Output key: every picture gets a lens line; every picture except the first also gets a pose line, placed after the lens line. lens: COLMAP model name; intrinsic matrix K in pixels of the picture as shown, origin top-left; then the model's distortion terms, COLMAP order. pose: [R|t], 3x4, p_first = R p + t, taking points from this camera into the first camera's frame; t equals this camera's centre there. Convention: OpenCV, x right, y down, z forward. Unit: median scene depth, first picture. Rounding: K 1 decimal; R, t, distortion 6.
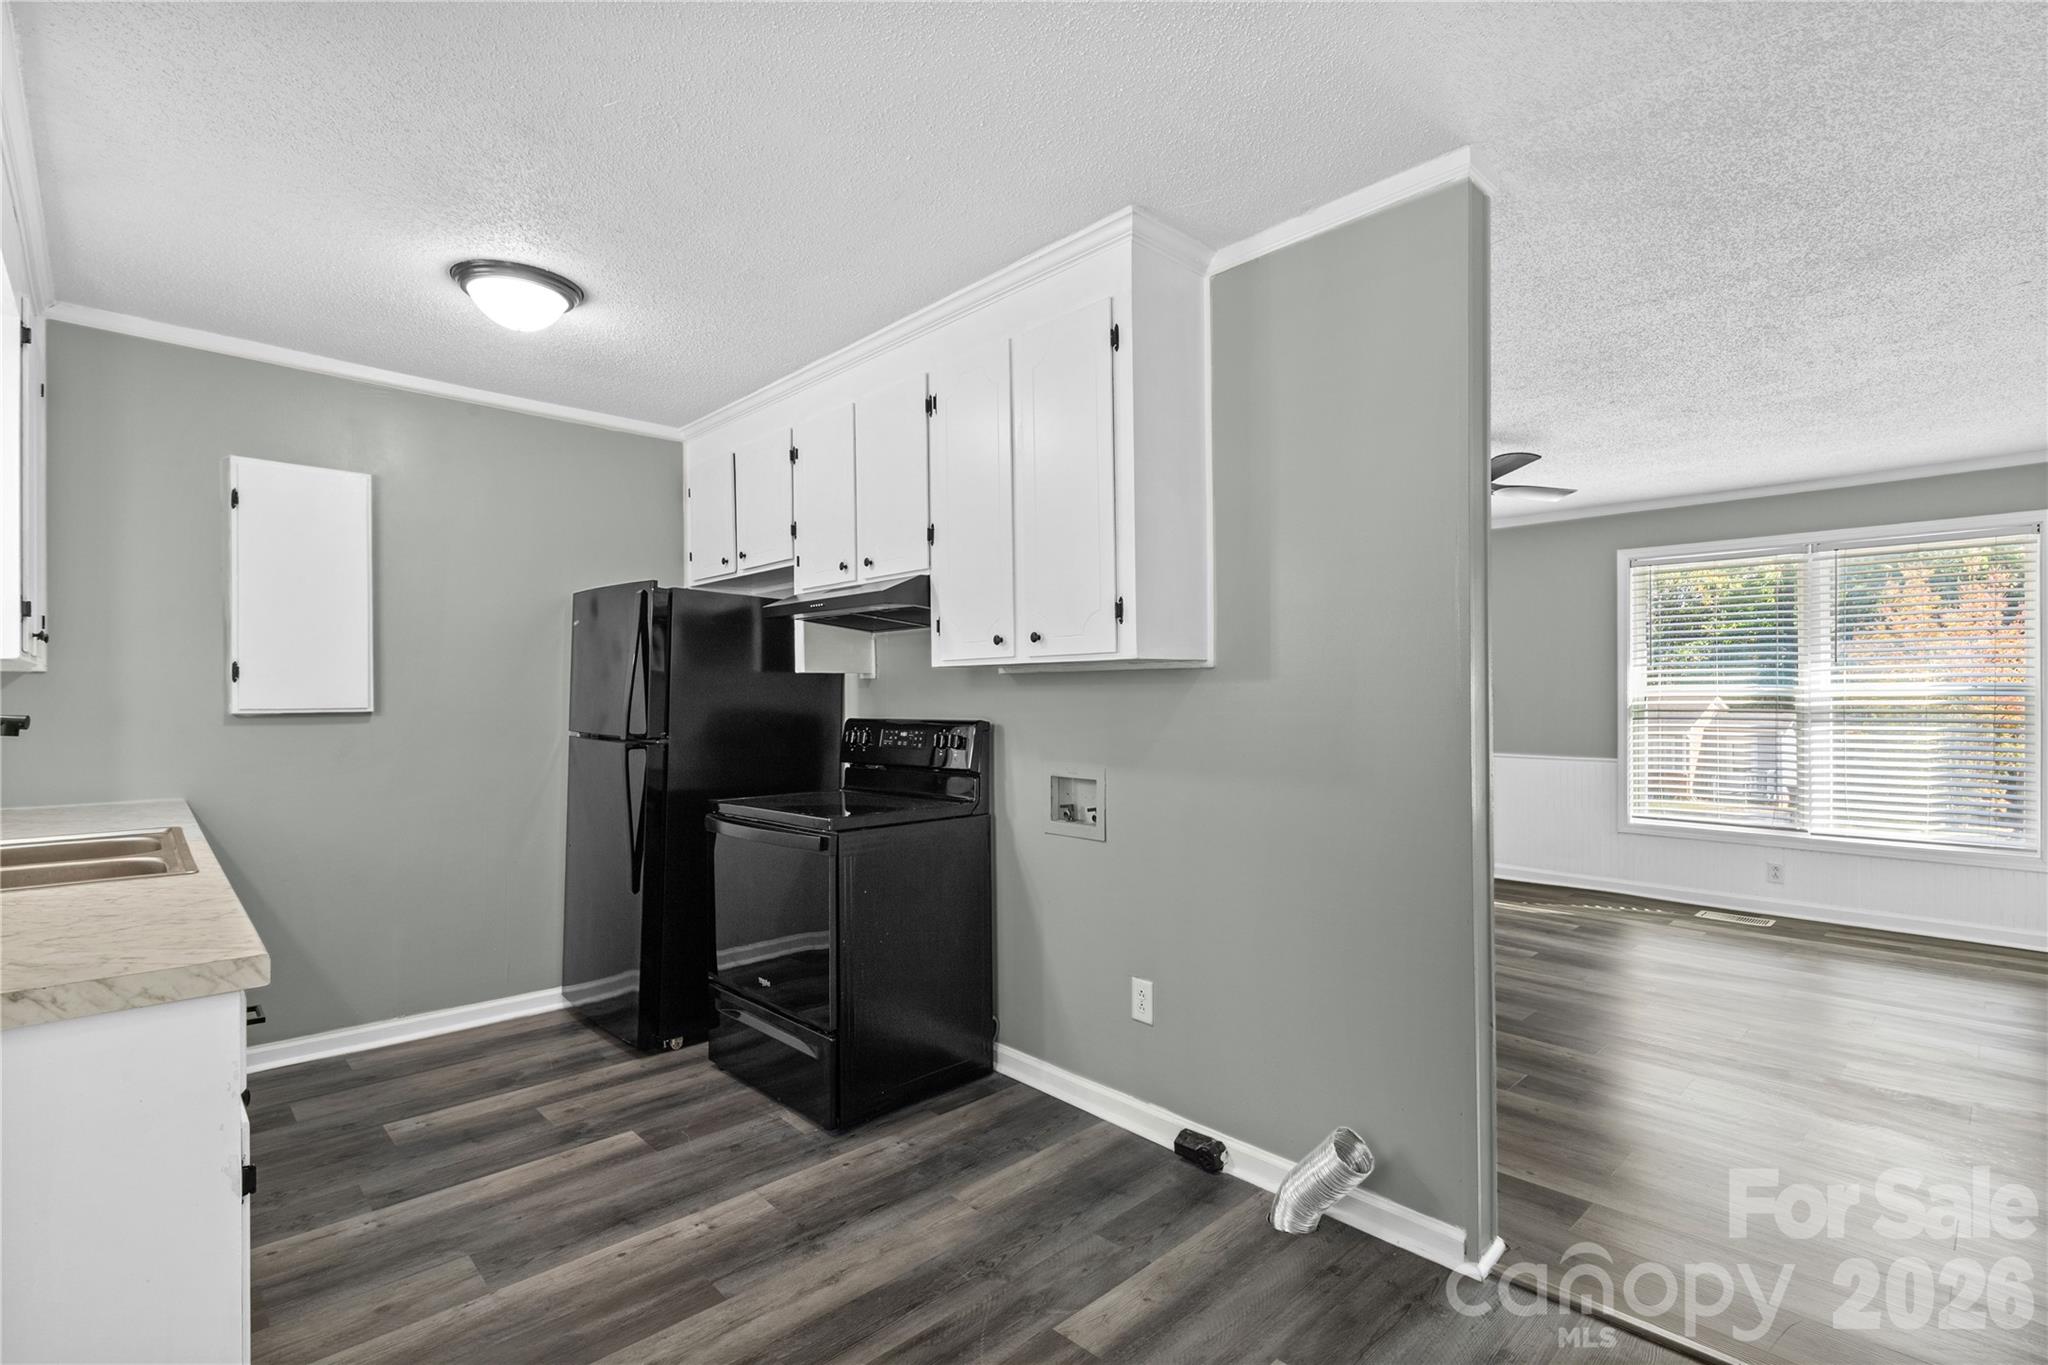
lens RADIAL K [[935.1, 0, 1024.1], [0, 935.1, 701.2], [0, 0, 1]] dist [0.003823, 0.001997]
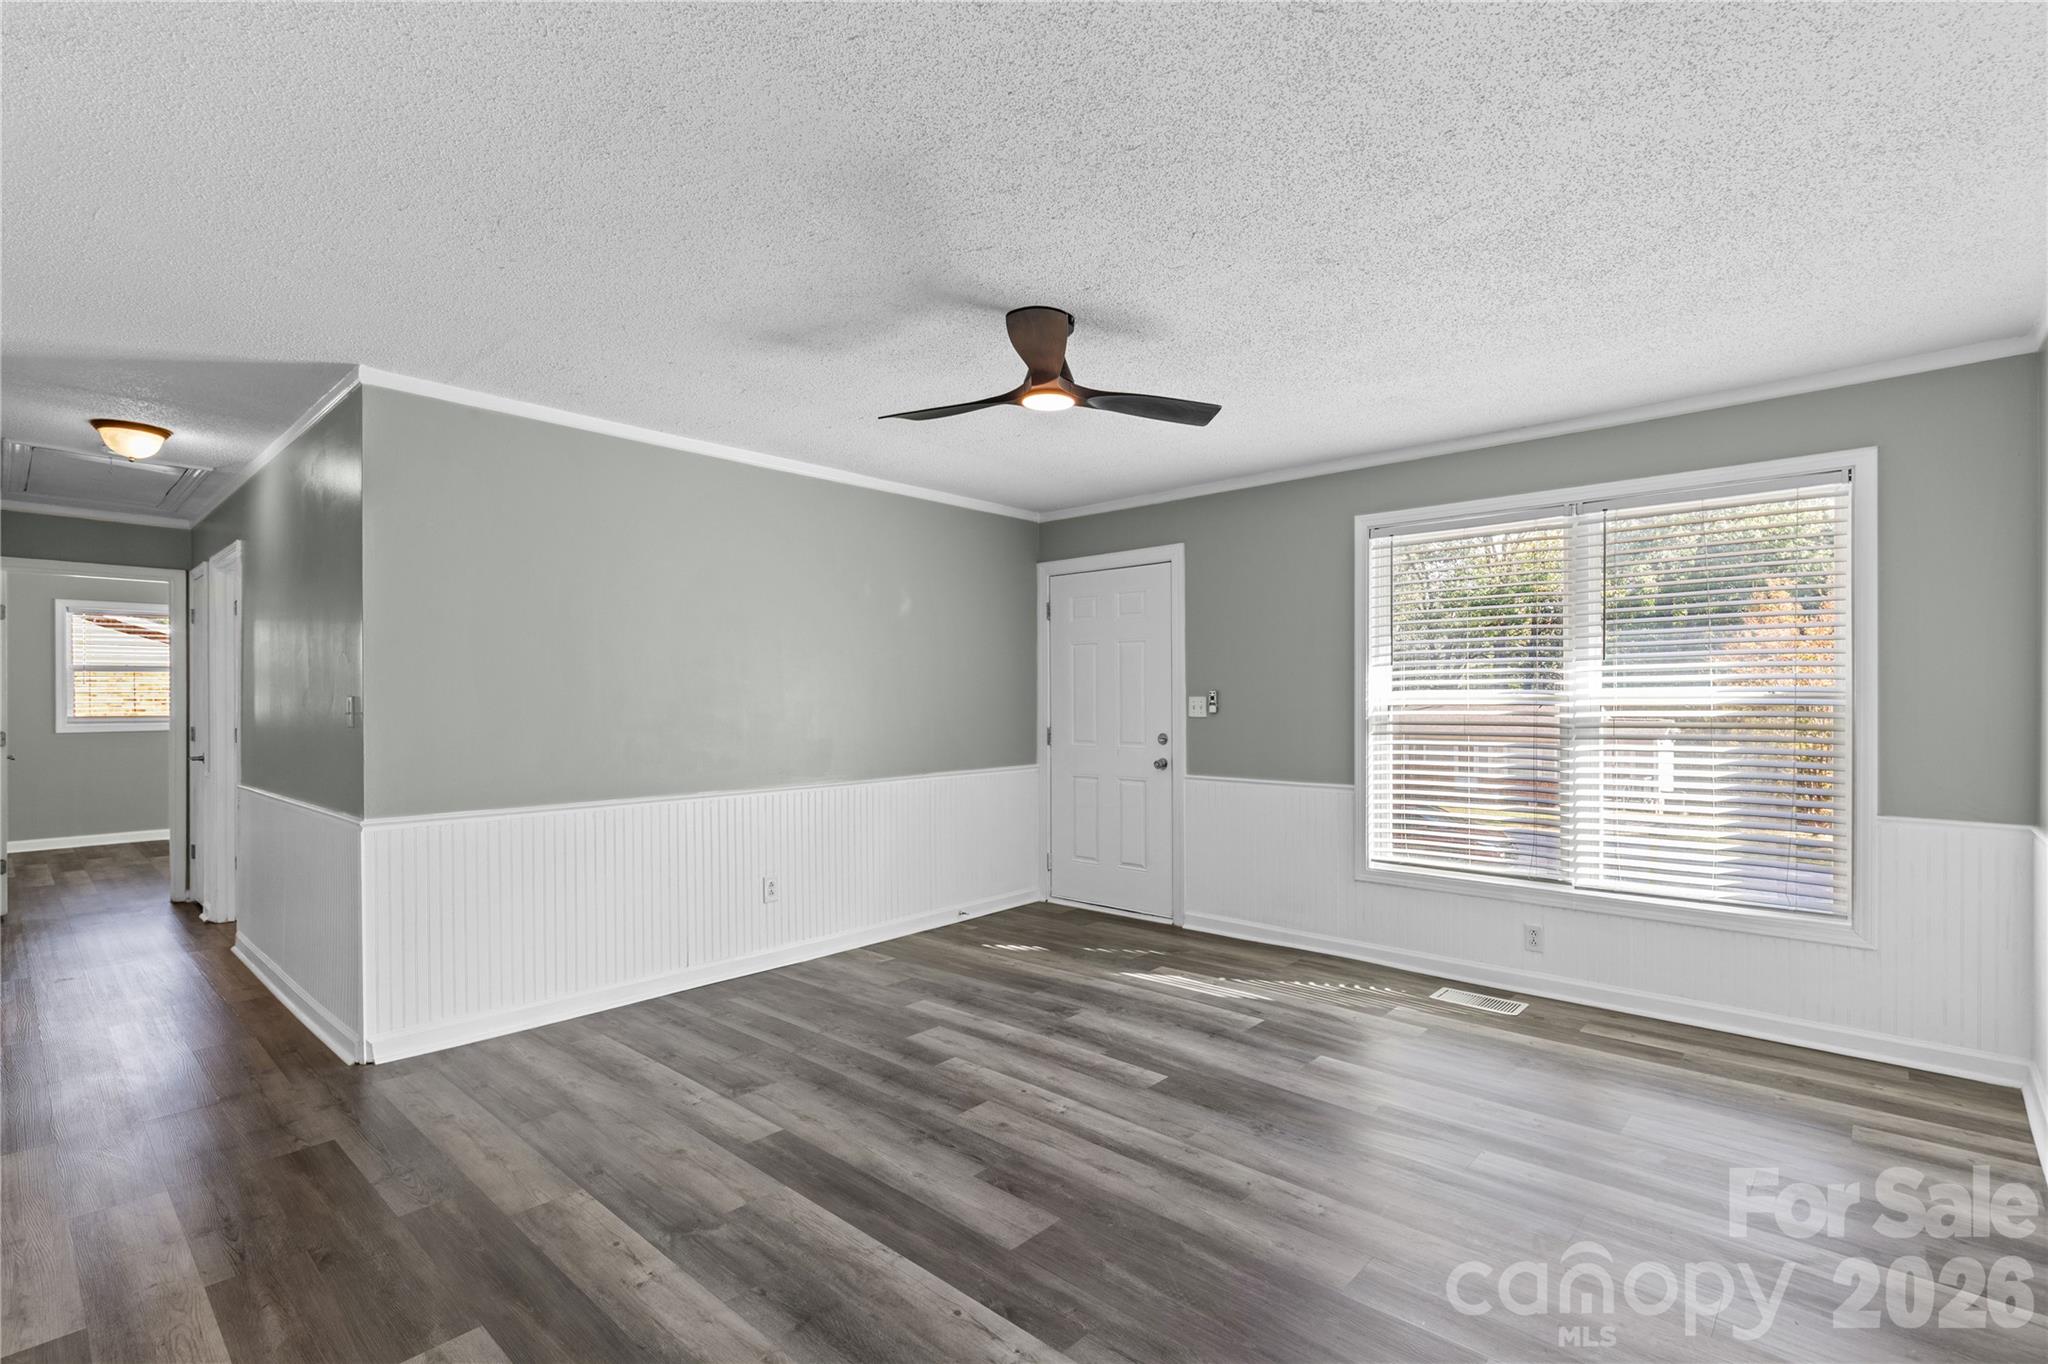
lens RADIAL K [[935.1, 0, 1005.5], [0, 935.1, 712.8], [0, 0, 1]] dist [0.003823, 0.001997]
pose [[0.997784, 0.000011, 0.066530, 0.324820], [-0.000395, 0.999983, 0.005759, -0.003195], [-0.066529, -0.005772, 0.997768, 0.274029]]
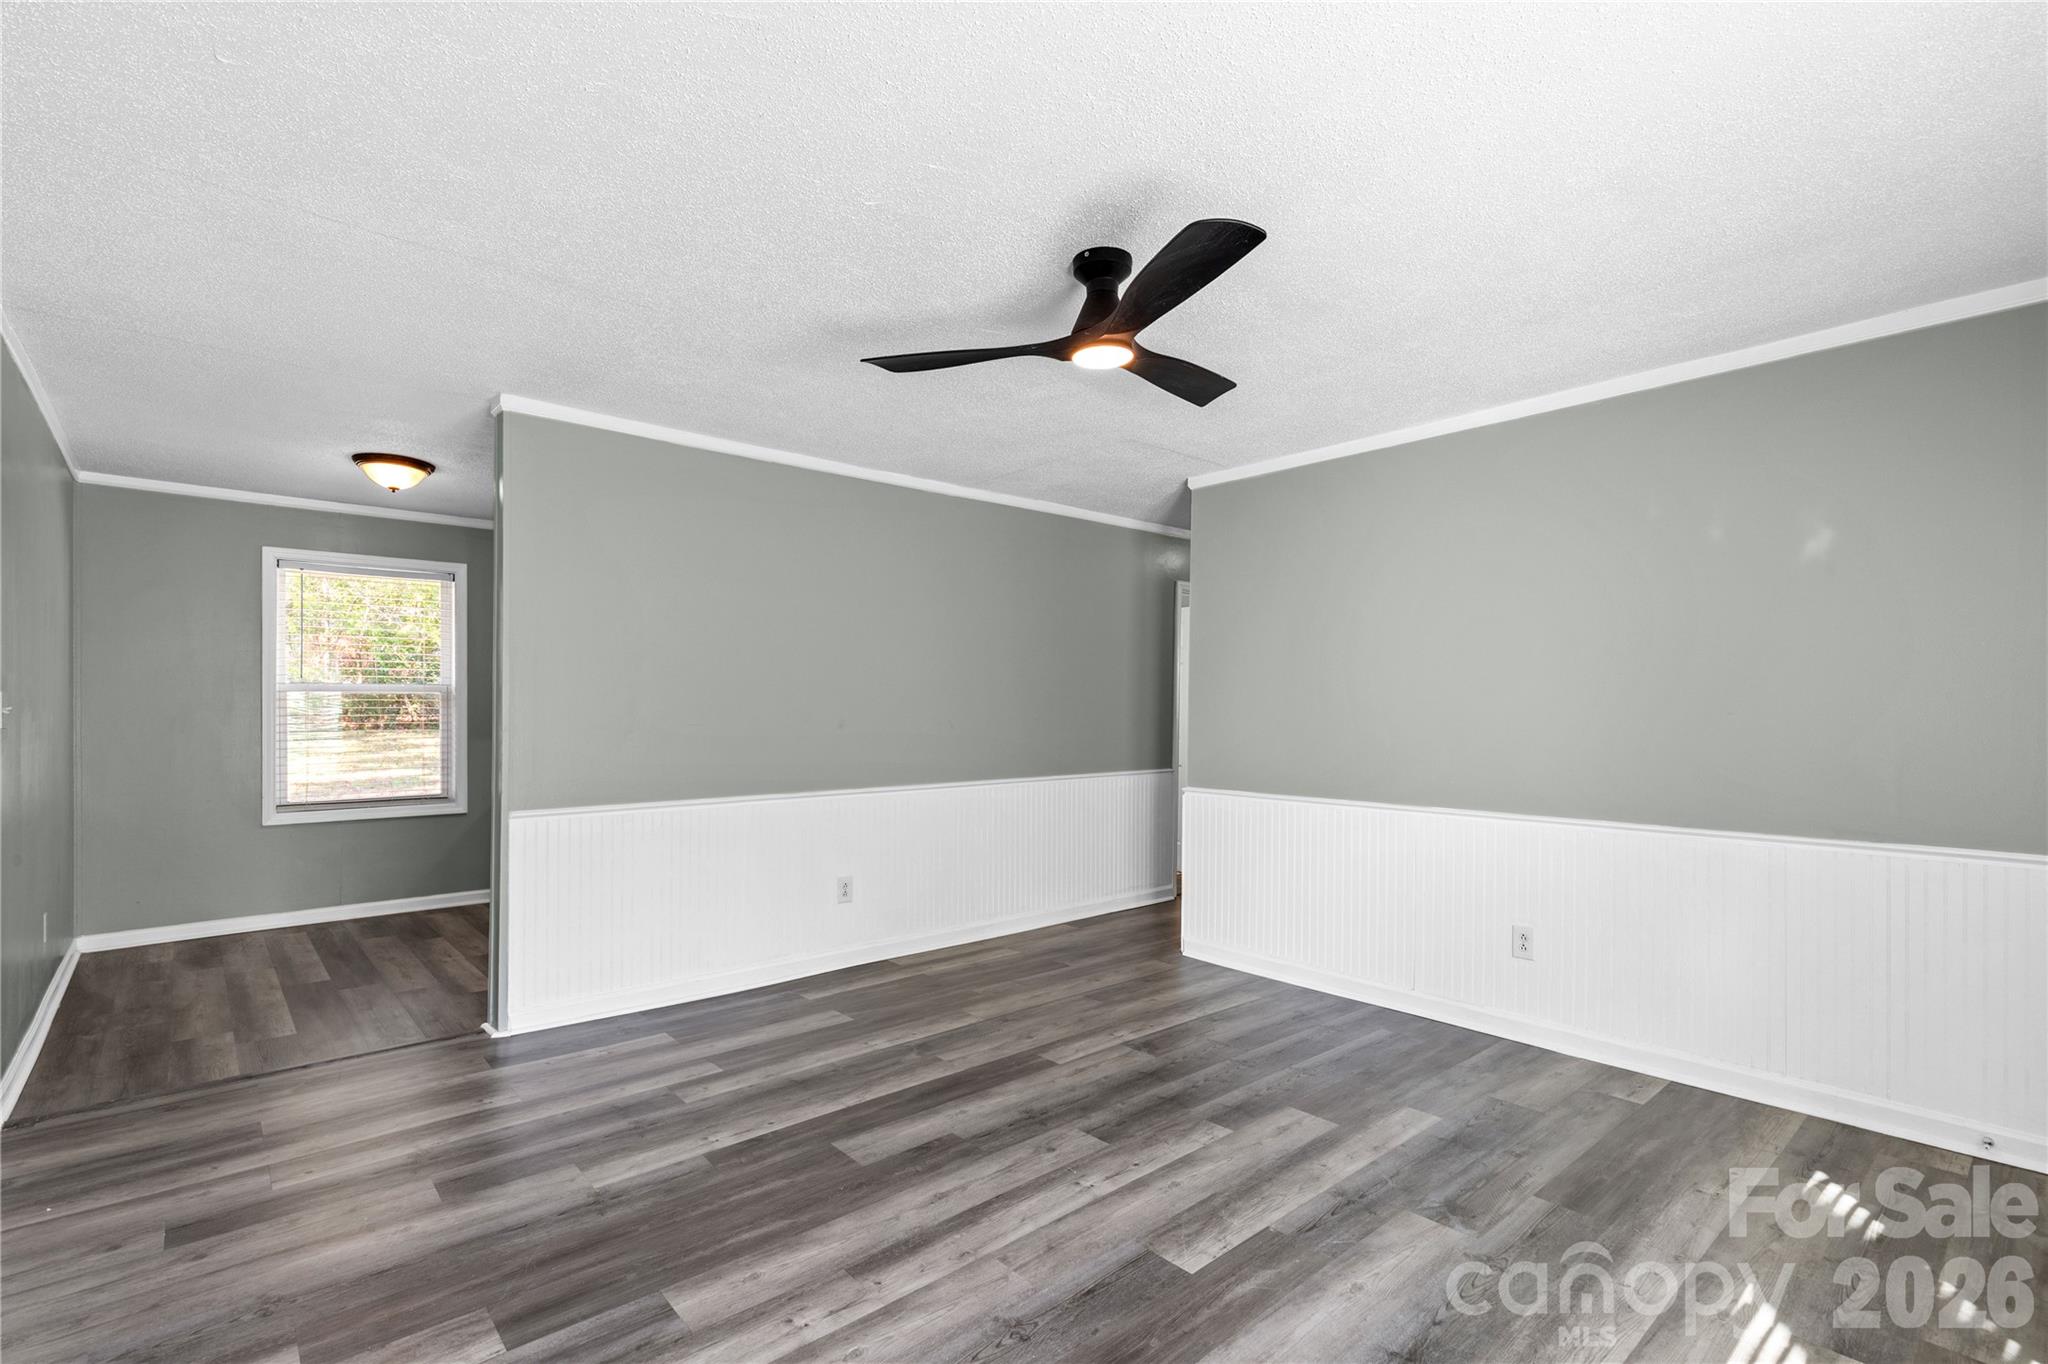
lens RADIAL K [[935.1, 0, 1022.7], [0, 935.1, 704.4], [0, 0, 1]] dist [0.003823, 0.001997]
pose [[-0.031640, 0.000350, -0.999499, 0.852125], [-0.006551, 0.999978, 0.000557, -0.007338], [0.999478, 0.006565, -0.031637, 0.789109]]
